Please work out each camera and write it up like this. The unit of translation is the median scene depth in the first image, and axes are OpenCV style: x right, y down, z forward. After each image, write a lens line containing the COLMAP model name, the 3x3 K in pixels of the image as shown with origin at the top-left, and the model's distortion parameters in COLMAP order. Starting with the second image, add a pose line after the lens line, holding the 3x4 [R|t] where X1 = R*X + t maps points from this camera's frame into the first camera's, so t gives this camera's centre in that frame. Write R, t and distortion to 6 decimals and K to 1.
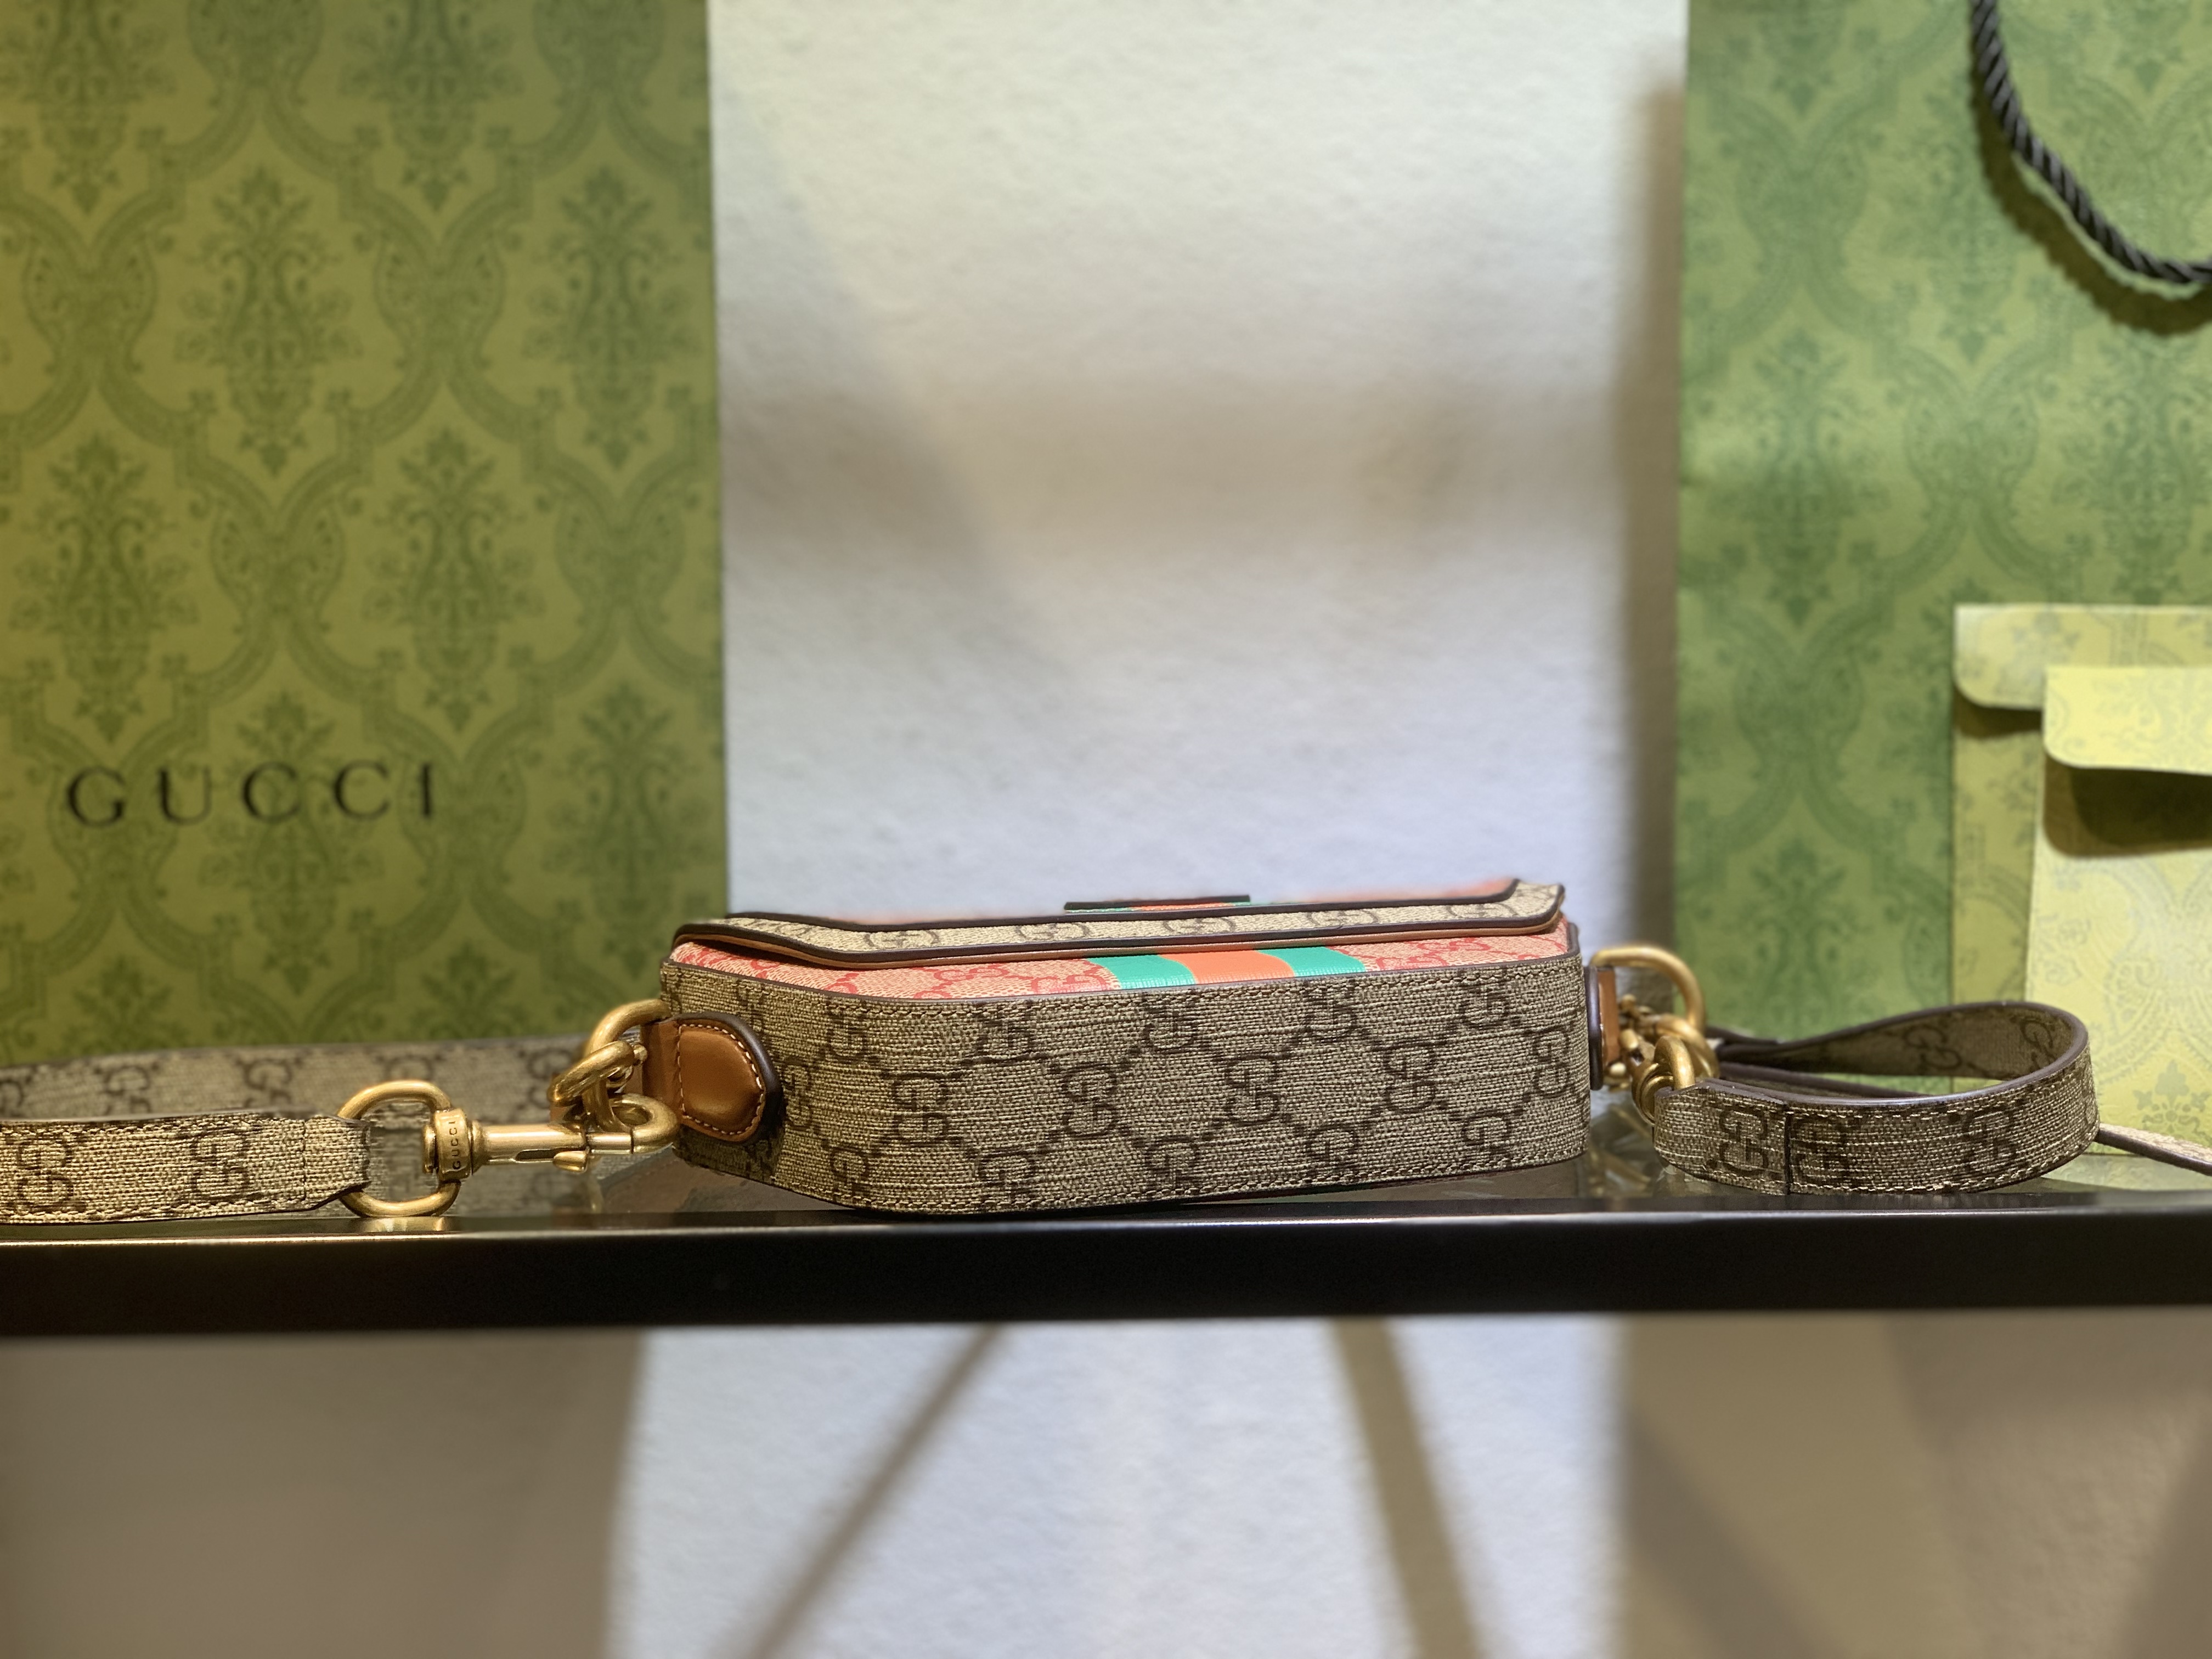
lens RADIAL K [[3347.9, 0, 1116.0], [0, 3347.9, 895.0], [0, 0, 1]] dist [0.001218, 0.000000]
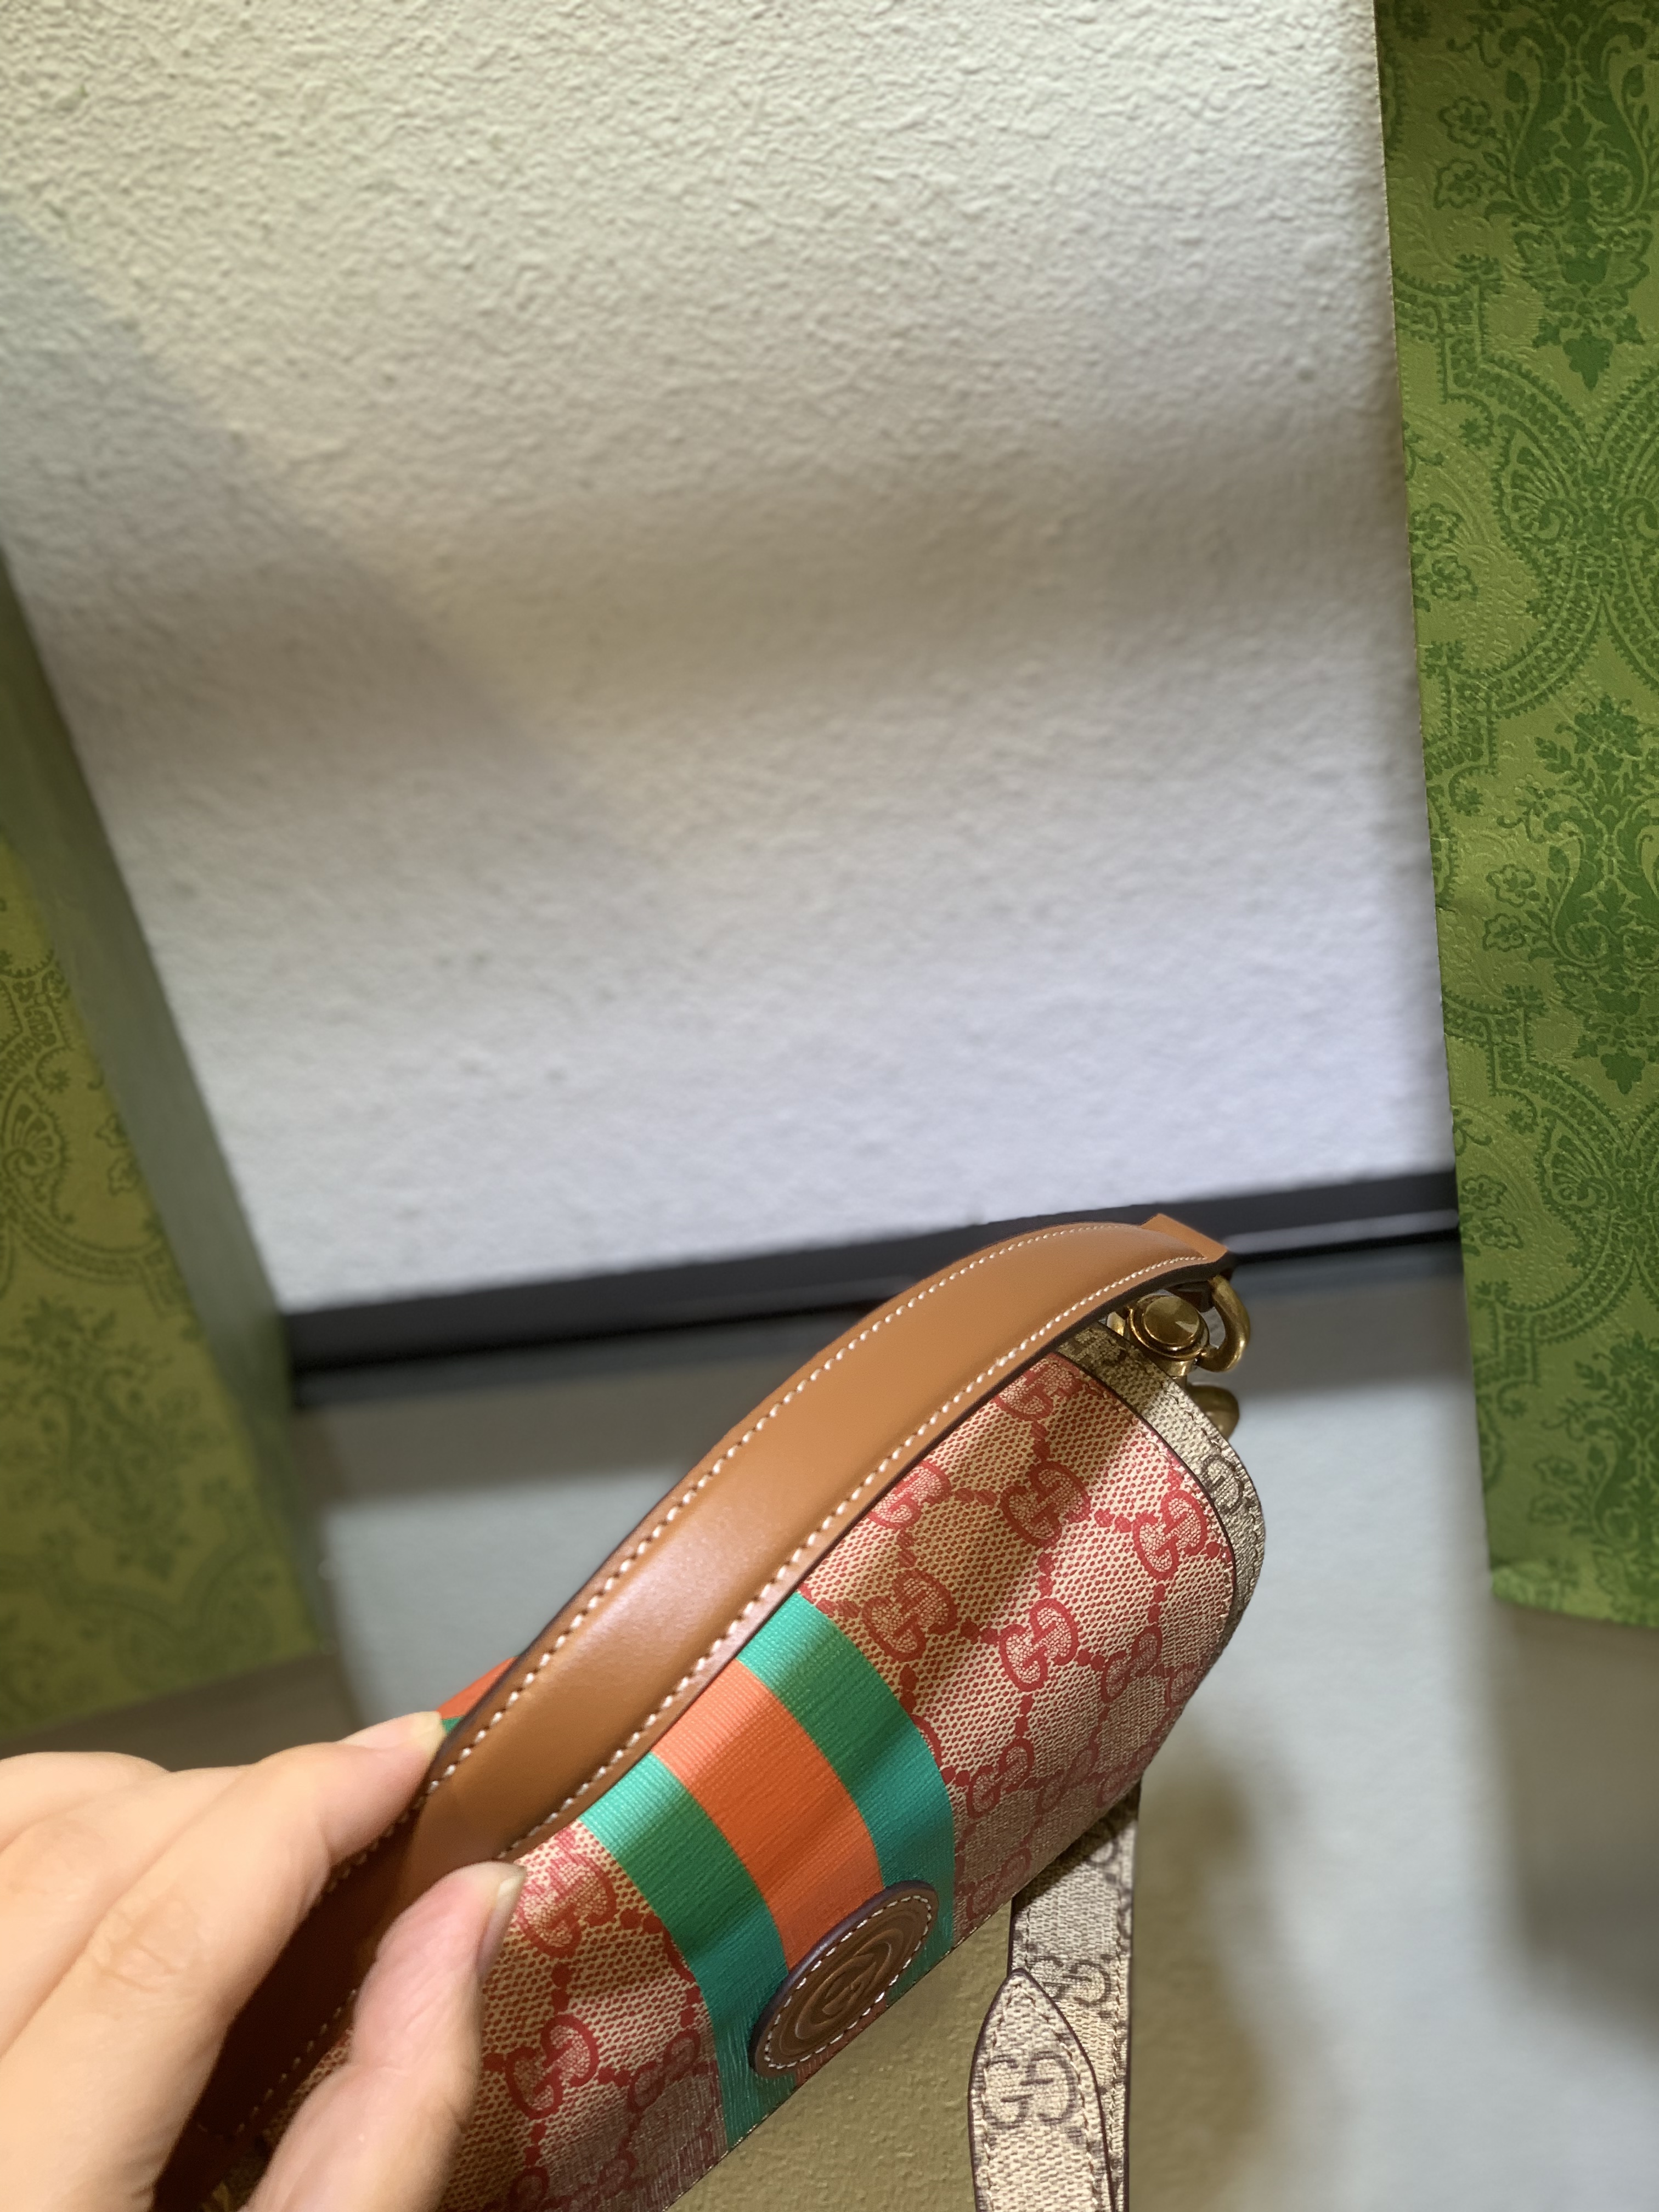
lens RADIAL K [[3347.9, 0, 792.9], [0, 3347.9, 1126.9], [0, 0, 1]] dist [0.001218, 0.000000]
pose [[0.982013, -0.111699, -0.152227, 0.141150], [0.176063, 0.832955, 0.524584, -0.471240], [0.068203, -0.541950, 0.837639, 0.408695]]
